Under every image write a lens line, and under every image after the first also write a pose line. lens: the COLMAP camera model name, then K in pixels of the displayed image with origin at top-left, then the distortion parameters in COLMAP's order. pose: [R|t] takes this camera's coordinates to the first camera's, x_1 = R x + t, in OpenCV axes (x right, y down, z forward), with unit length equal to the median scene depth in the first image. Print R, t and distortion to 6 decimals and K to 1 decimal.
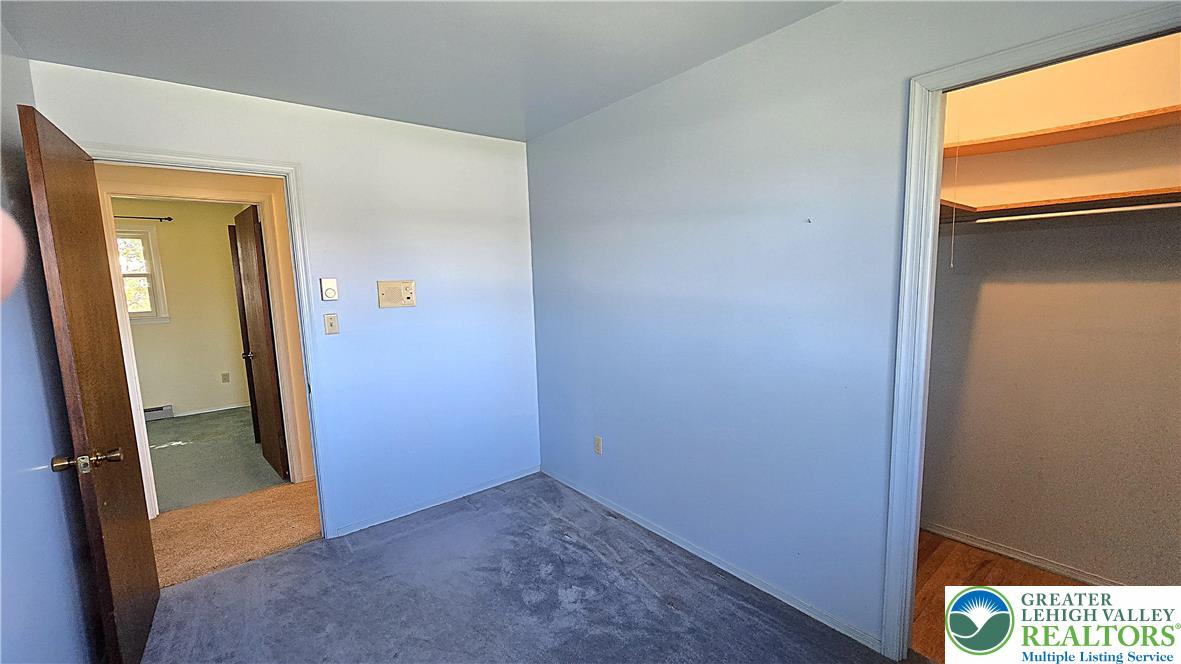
lens RADIAL K [[484.4, 0, 593.4], [0, 484.4, 337.1], [0, 0, 1]] dist [0.002585, 0.000349]
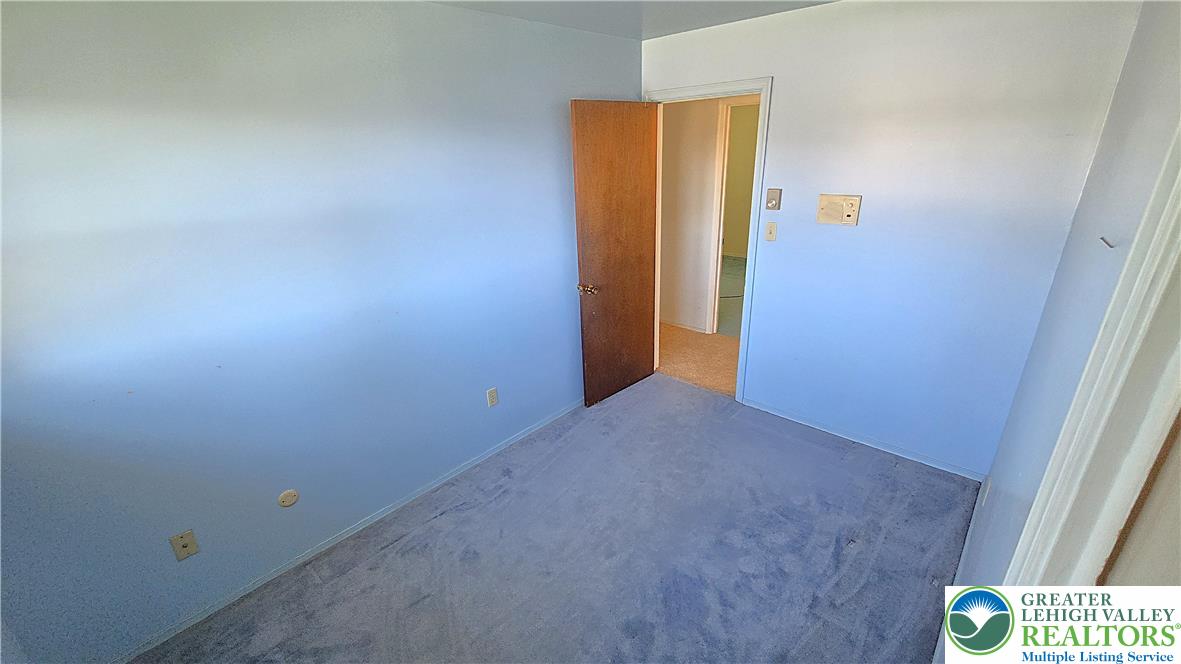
lens RADIAL K [[484.4, 0, 593.4], [0, 484.4, 337.1], [0, 0, 1]] dist [0.002585, 0.000349]
pose [[0.165942, 0.388089, -0.906559, 0.528279], [-0.095555, 0.921307, 0.376912, -0.198172], [0.981495, 0.024080, 0.189967, 0.437451]]
